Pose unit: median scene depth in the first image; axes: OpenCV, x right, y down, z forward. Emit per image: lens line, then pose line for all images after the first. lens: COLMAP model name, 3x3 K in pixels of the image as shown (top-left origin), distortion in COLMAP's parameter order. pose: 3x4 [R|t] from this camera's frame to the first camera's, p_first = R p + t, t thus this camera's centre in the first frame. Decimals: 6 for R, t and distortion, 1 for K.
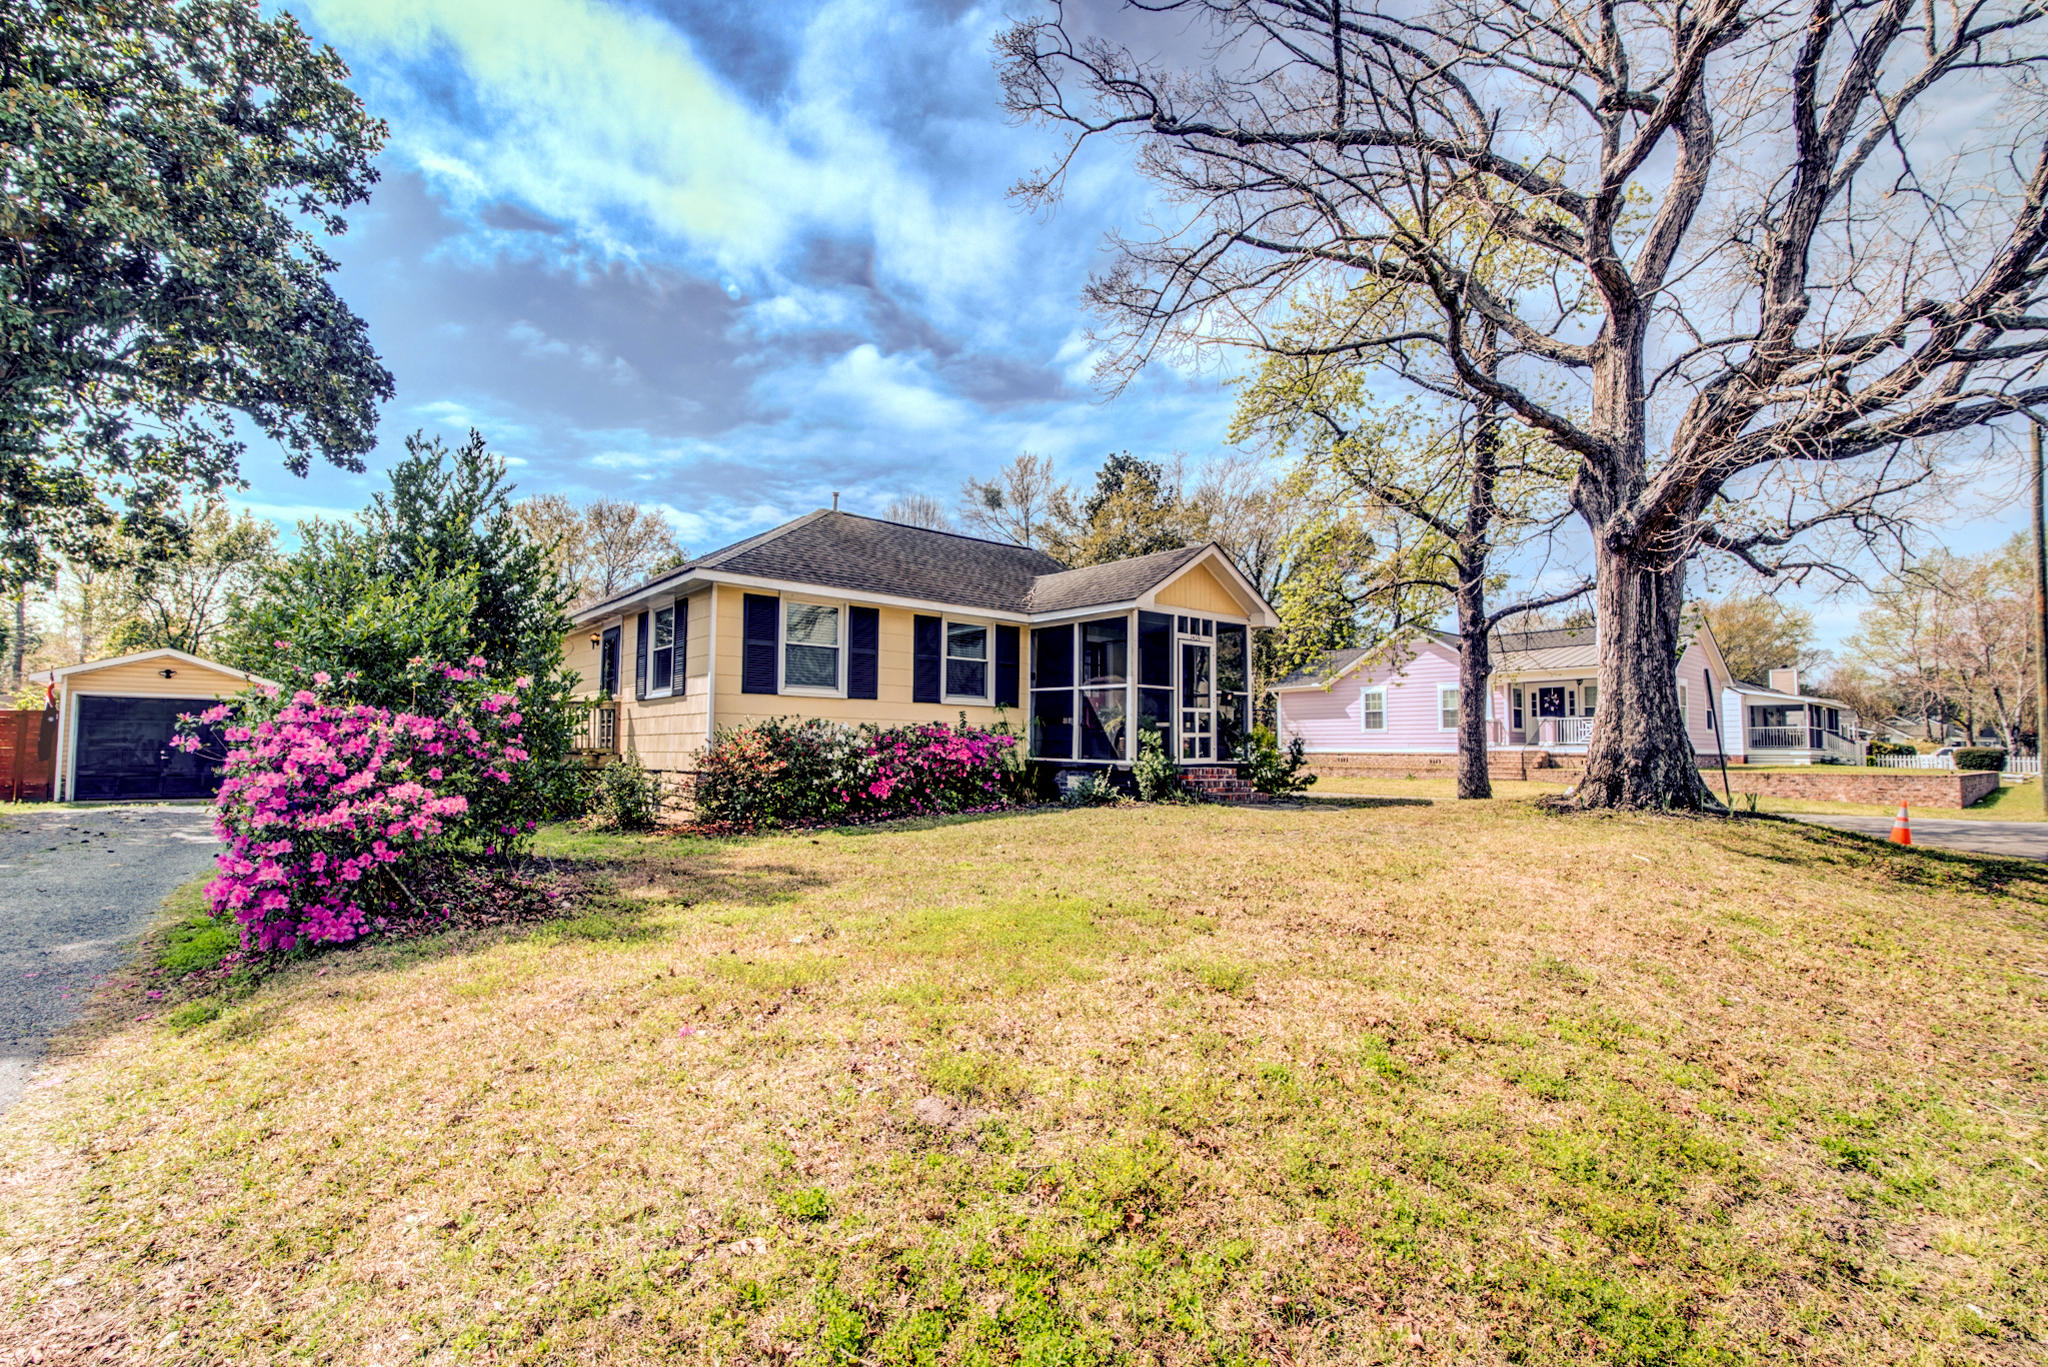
lens RADIAL K [[935.0, 0, 1024.0], [0, 935.0, 683.5], [0, 0, 1]] dist [-0.029693, 0.000426]
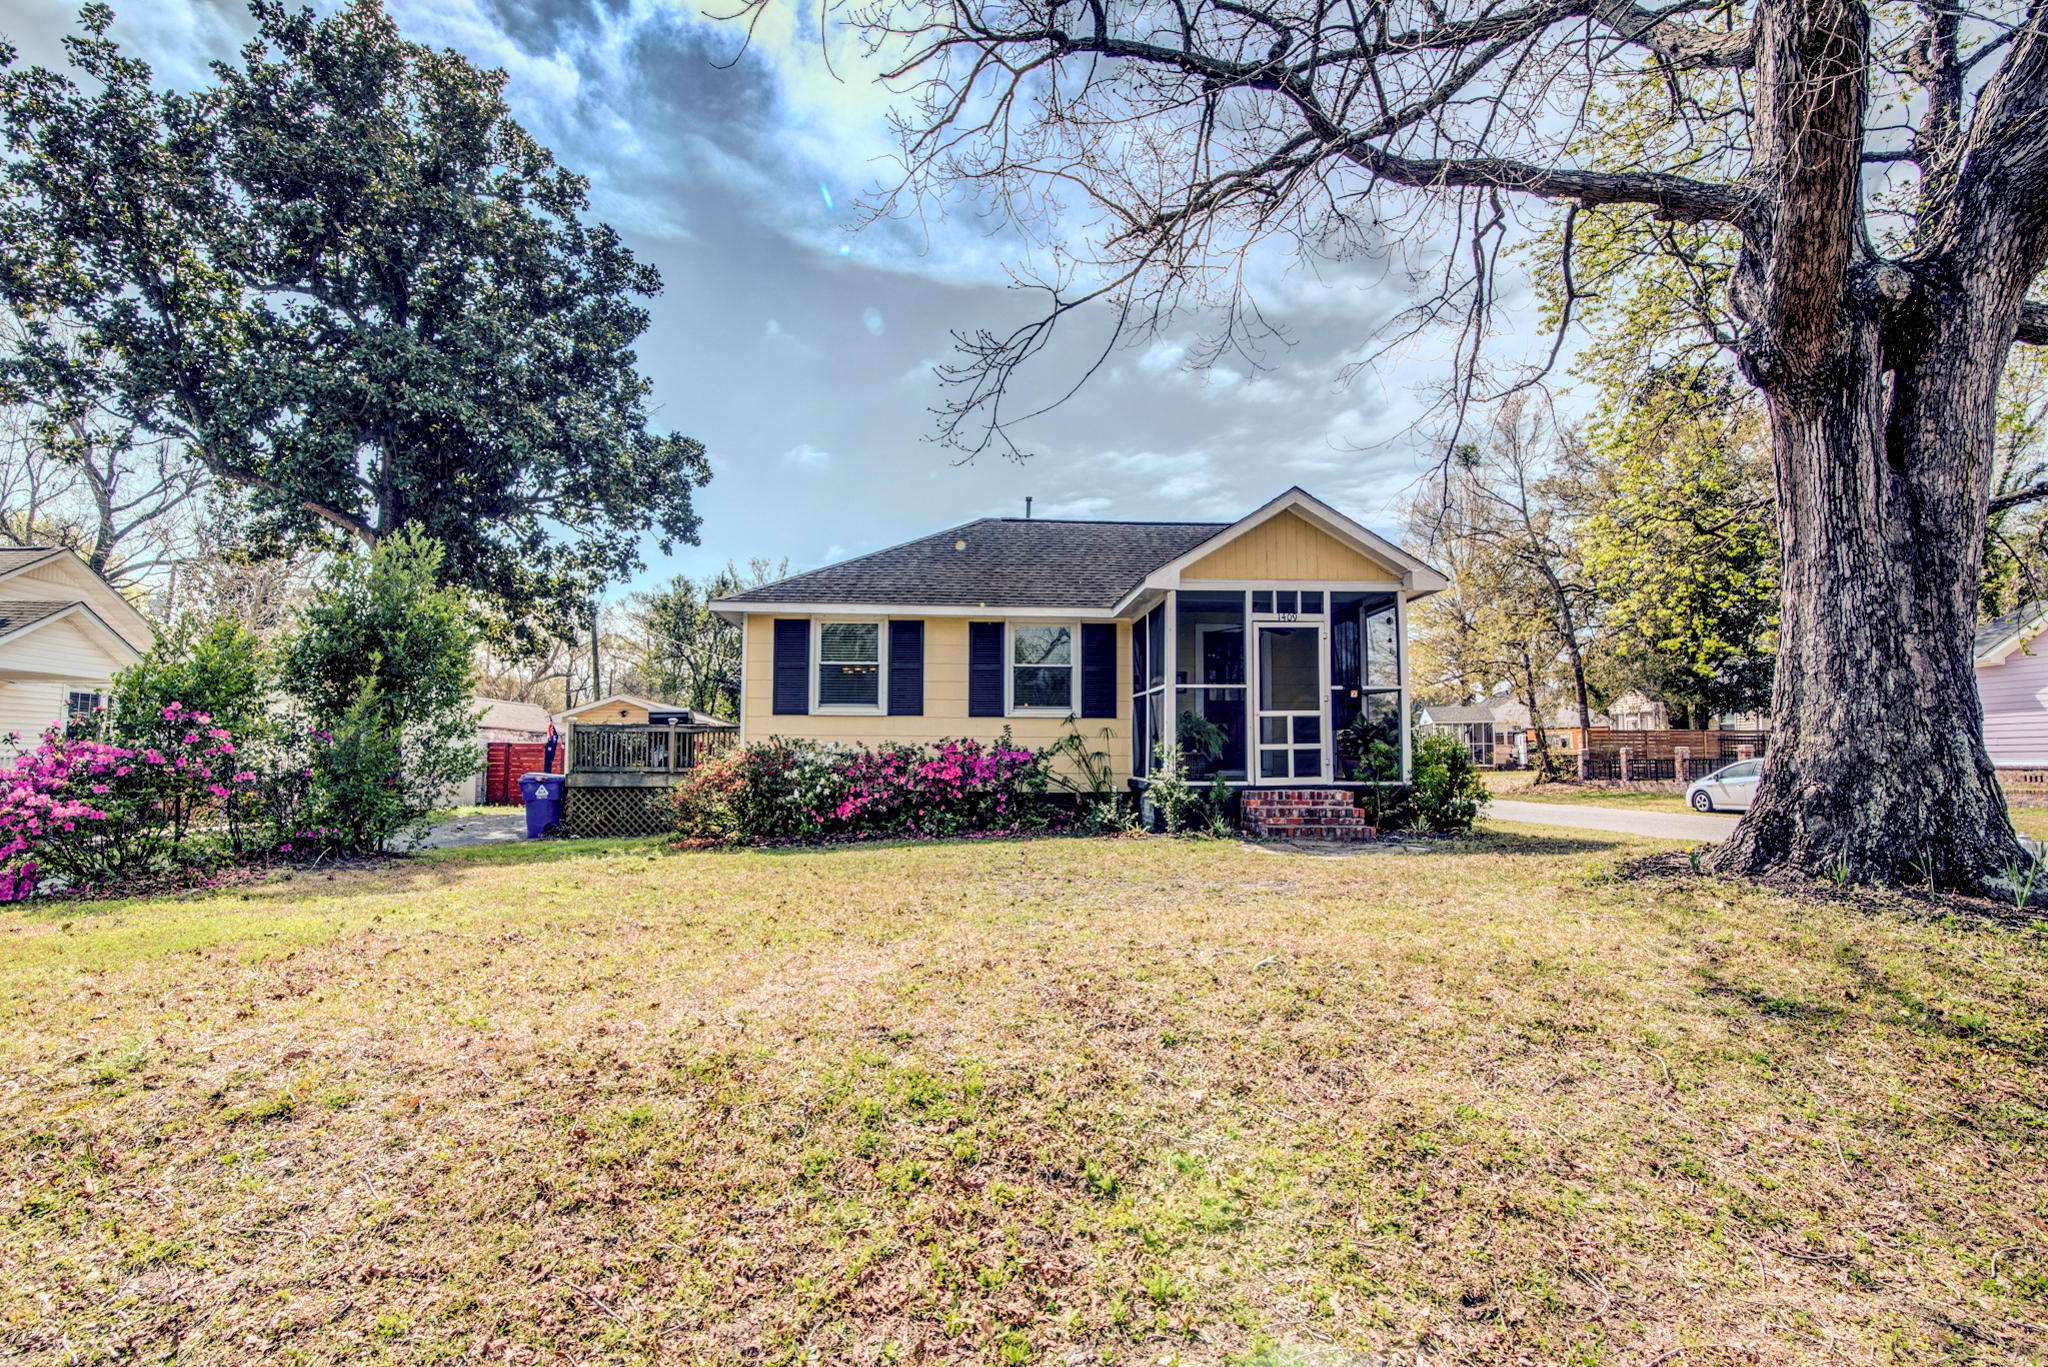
lens RADIAL K [[1009.0, 0, 1024.0], [0, 1009.0, 683.5], [0, 0, 1]] dist [-0.001644, -0.000378]
pose [[0.792902, -0.055159, -0.606847, 0.558212], [0.047355, 0.998461, -0.028881, 0.019379], [0.607506, -0.005838, 0.794294, 0.246436]]
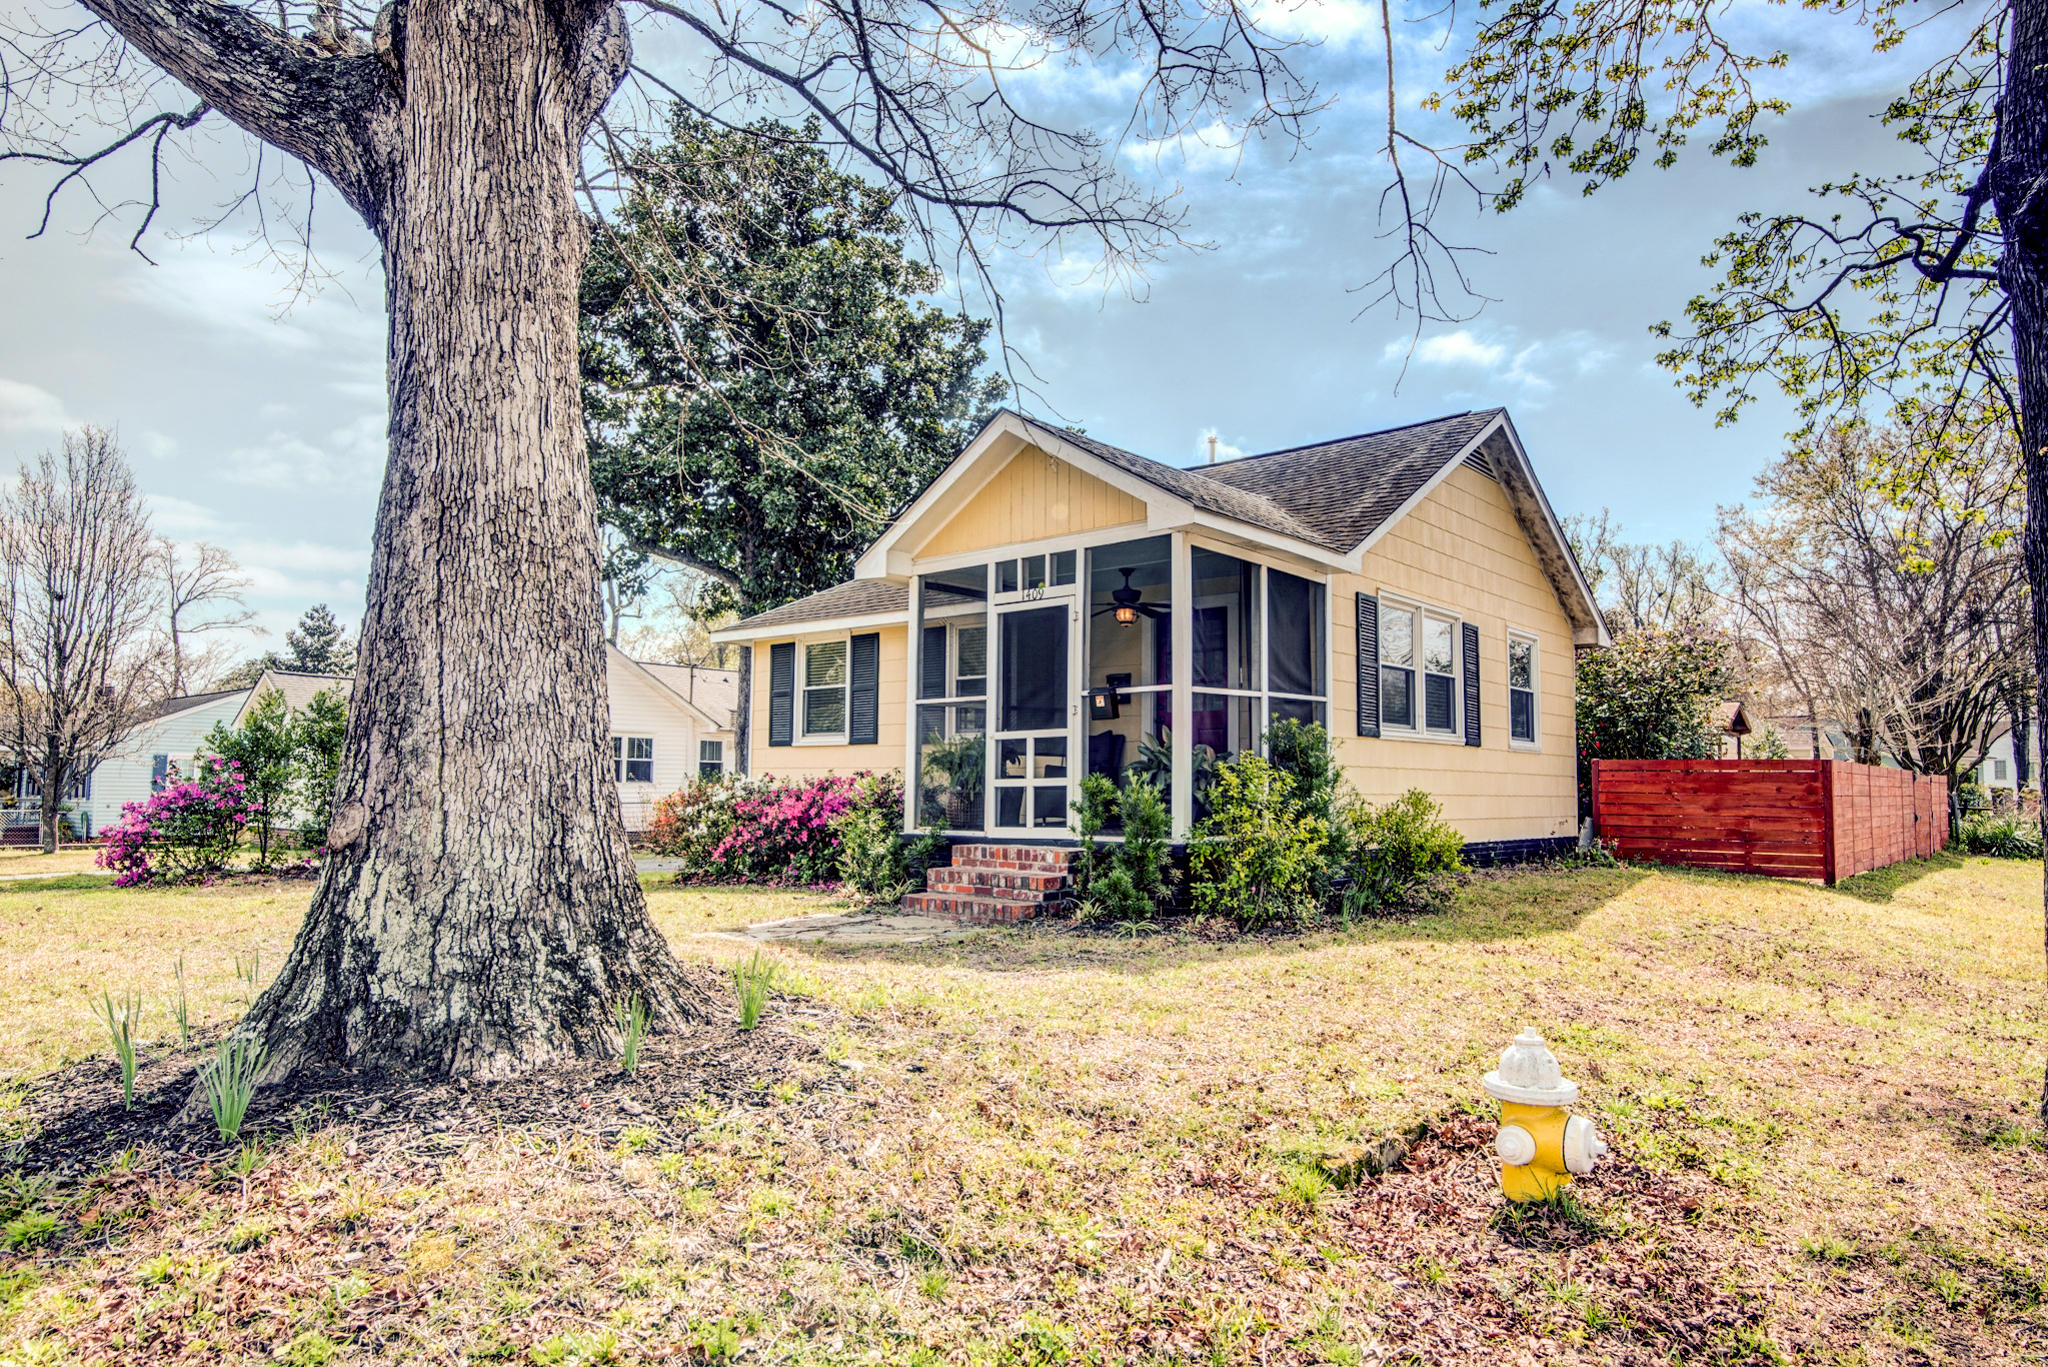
lens RADIAL K [[1316.3, 0, 1024.0], [0, 1316.3, 683.5], [0, 0, 1]] dist [0.003192, 0.000548]
pose [[0.132090, -0.084300, -0.987647, 0.994061], [0.070978, 0.994624, -0.075403, 0.060662], [0.988693, -0.060141, 0.137363, 0.983372]]
